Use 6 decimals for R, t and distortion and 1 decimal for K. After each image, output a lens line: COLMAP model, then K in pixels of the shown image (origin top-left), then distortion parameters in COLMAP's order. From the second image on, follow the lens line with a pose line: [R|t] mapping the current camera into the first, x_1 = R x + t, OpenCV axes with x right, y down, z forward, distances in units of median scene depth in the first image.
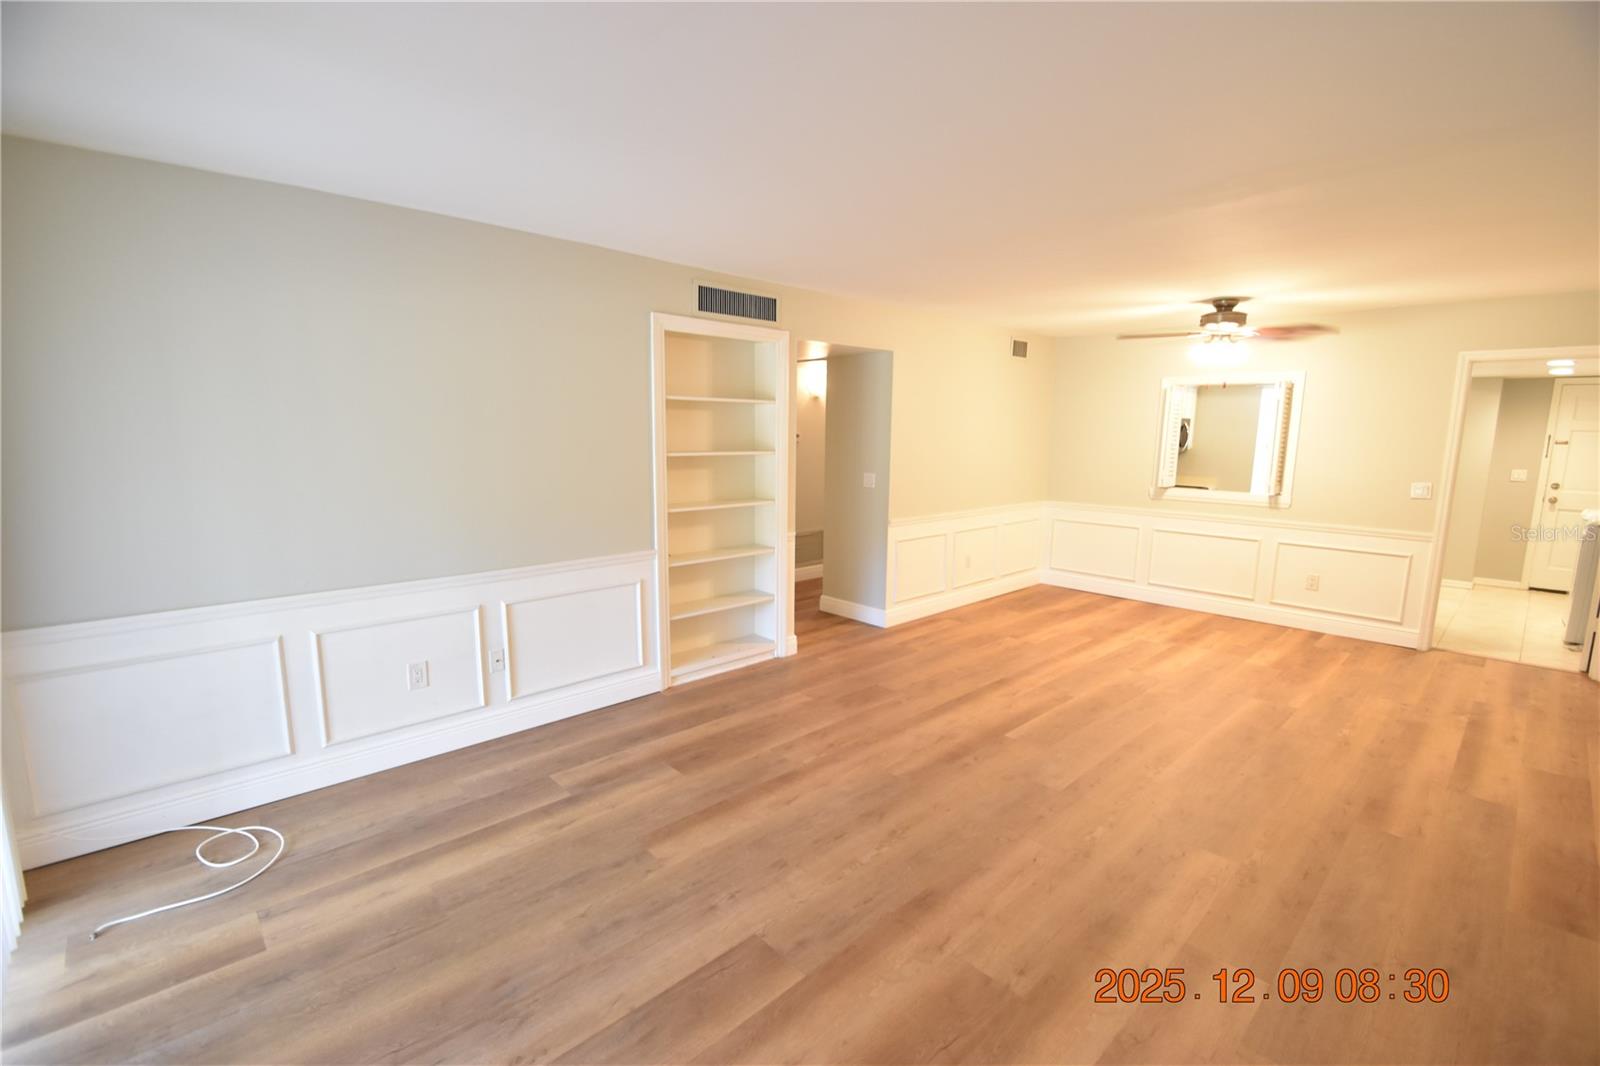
lens RADIAL K [[697.1, 0, 797.6], [0, 697.1, 540.2], [0, 0, 1]] dist [0.016976, -0.018684]
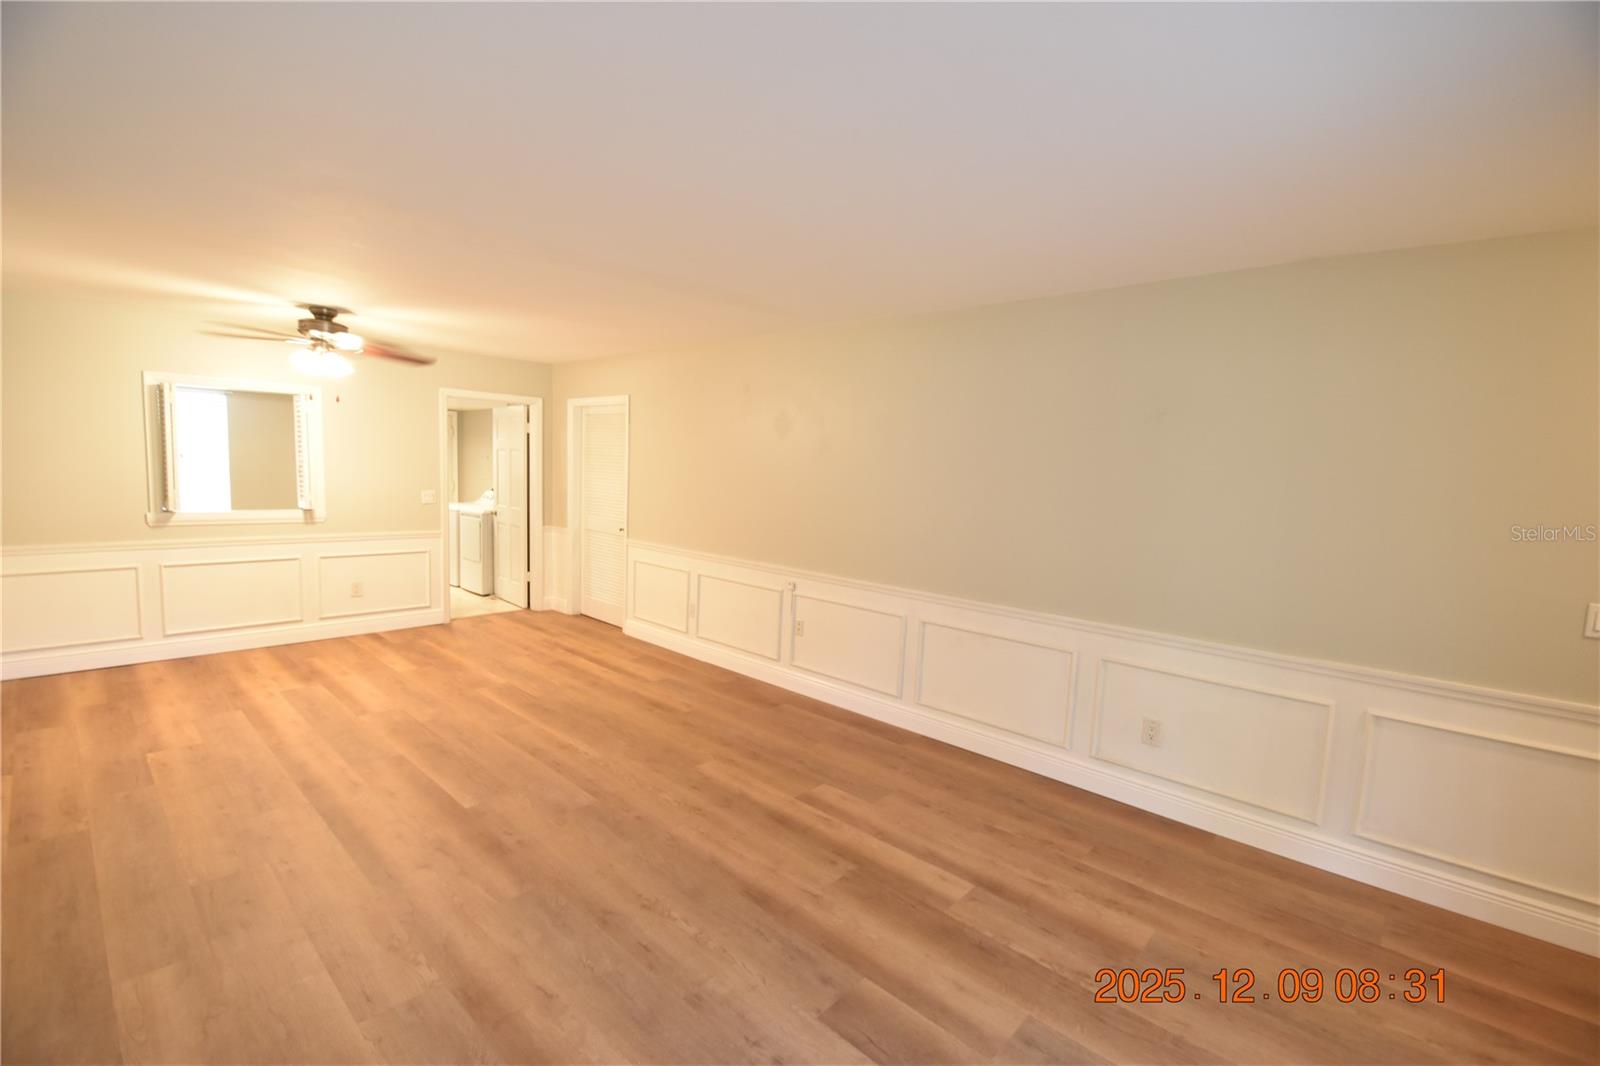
lens RADIAL K [[697.1, 0, 797.6], [0, 697.1, 540.2], [0, 0, 1]] dist [0.016976, -0.018684]
pose [[-0.071646, -0.115519, 0.990718, -0.493926], [0.115319, 0.985650, 0.123268, -0.093218], [-0.990741, 0.123080, -0.057297, 0.552649]]
